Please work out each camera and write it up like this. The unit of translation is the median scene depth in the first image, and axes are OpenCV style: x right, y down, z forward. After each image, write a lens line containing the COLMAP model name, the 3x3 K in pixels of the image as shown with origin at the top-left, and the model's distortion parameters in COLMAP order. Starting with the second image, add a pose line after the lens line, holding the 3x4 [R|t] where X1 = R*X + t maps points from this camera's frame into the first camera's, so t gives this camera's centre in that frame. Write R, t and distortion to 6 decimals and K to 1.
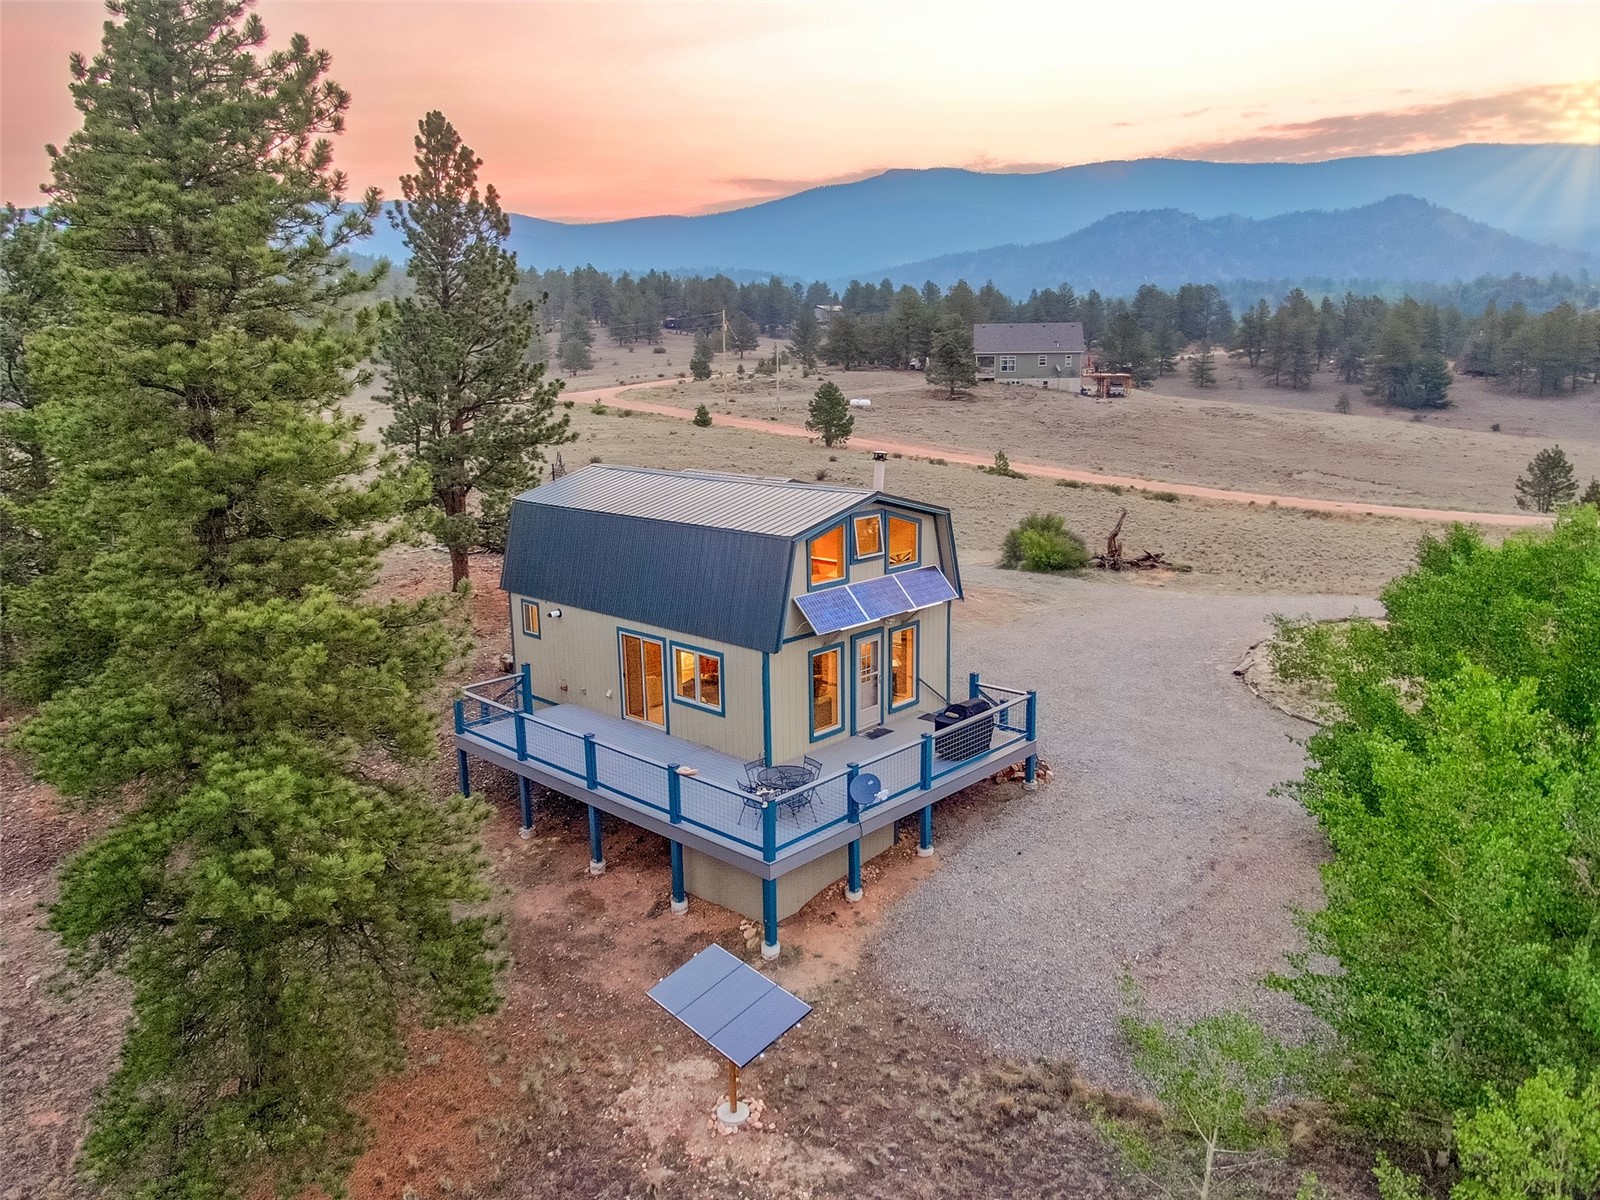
lens RADIAL K [[1144.8, 0, 800.0], [0, 1144.8, 600.0], [0, 0, 1]] dist [0.000443, 0.005835]
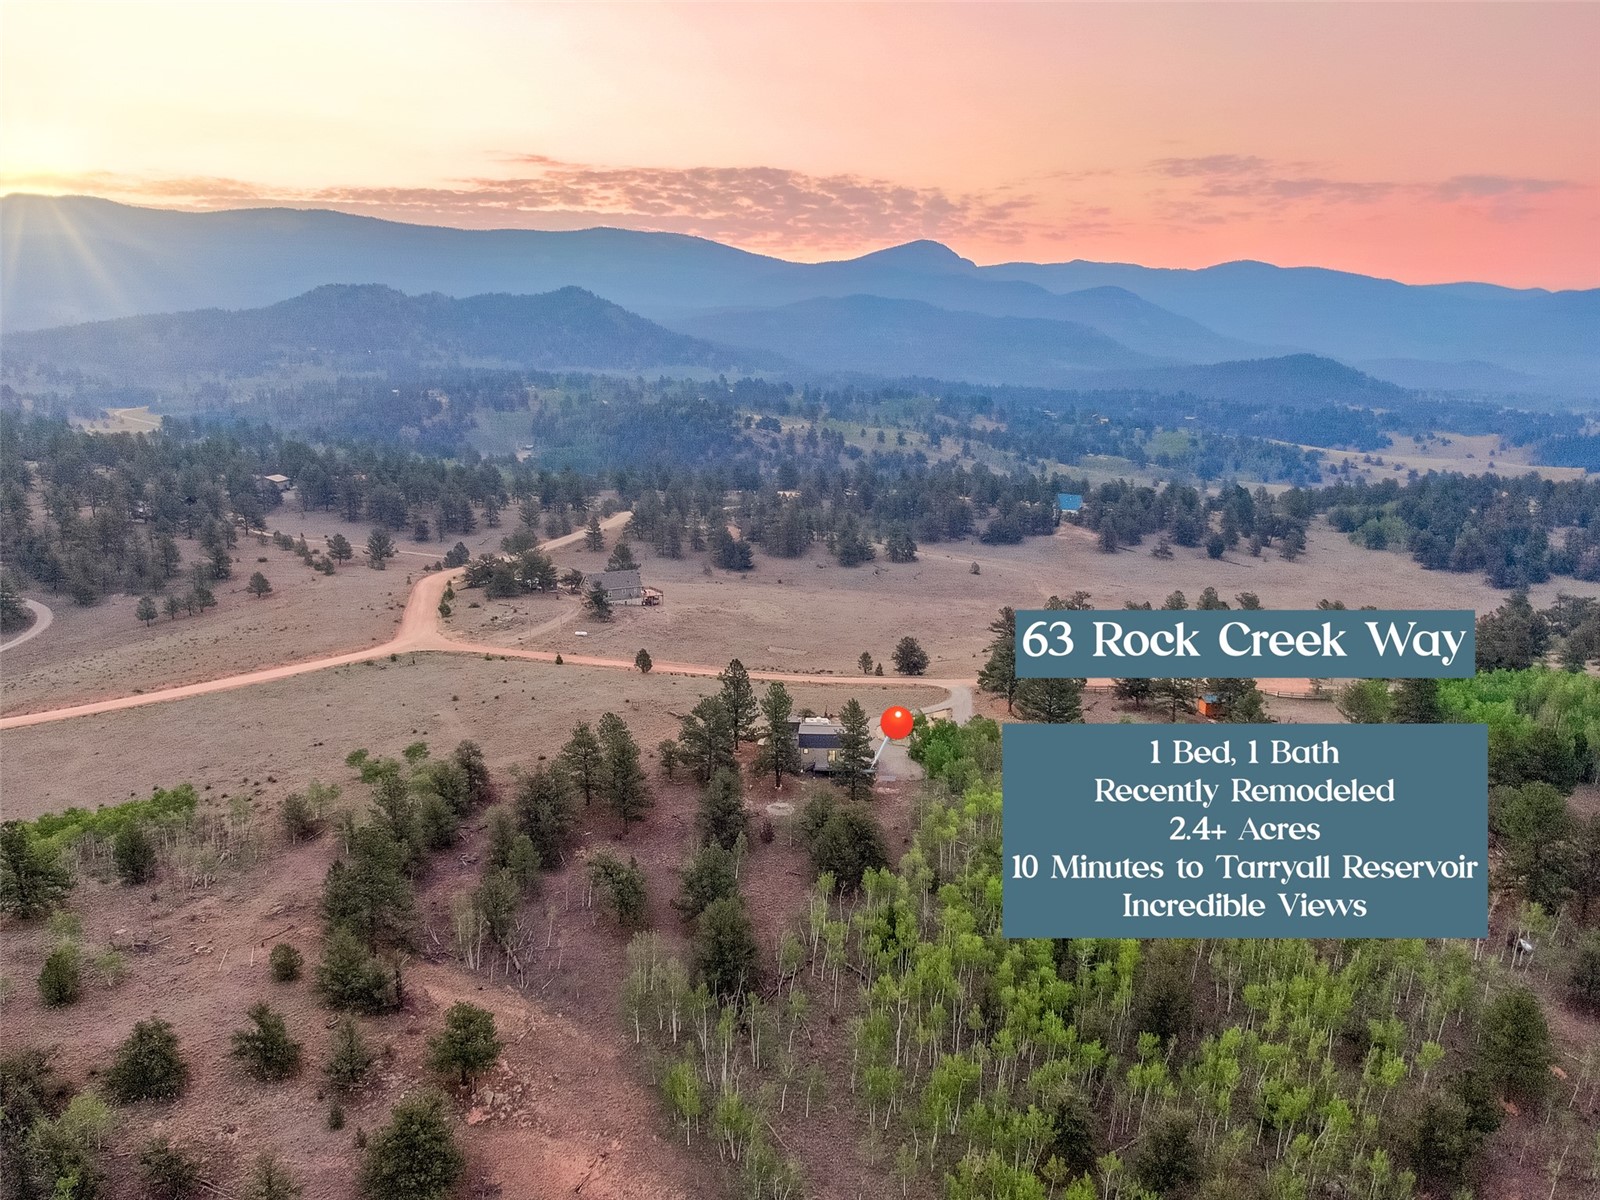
lens RADIAL K [[1144.8, 0, 800.0], [0, 1144.8, 600.0], [0, 0, 1]] dist [0.000443, 0.005835]
pose [[0.779399, -0.108201, 0.617115, -4.980565], [0.127594, 0.991745, 0.012738, -1.087390], [-0.613398, 0.068812, 0.786770, -4.958685]]
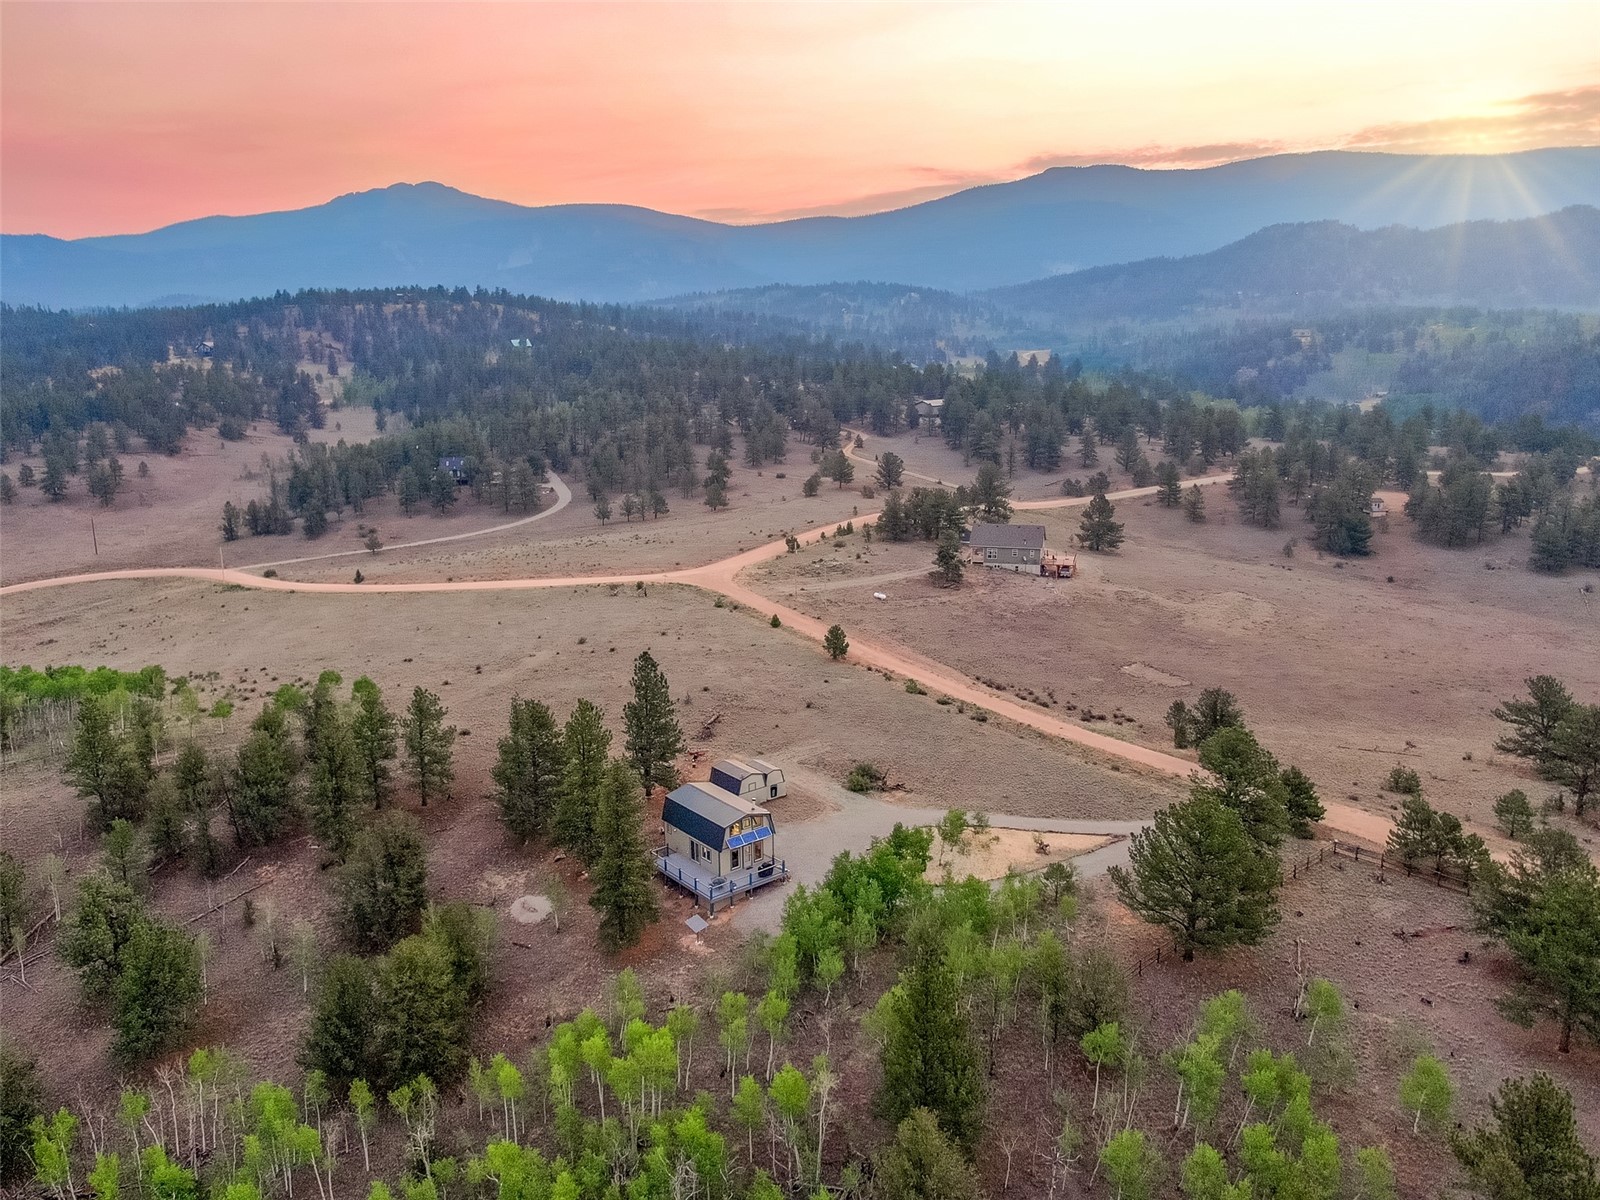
lens RADIAL K [[1144.8, 0, 800.0], [0, 1144.8, 600.0], [0, 0, 1]] dist [0.000443, 0.005835]
pose [[0.991039, 0.032218, -0.129626, 0.778700], [-0.031107, 0.999460, 0.010587, -0.931382], [0.129897, -0.006460, 0.991506, -3.177122]]
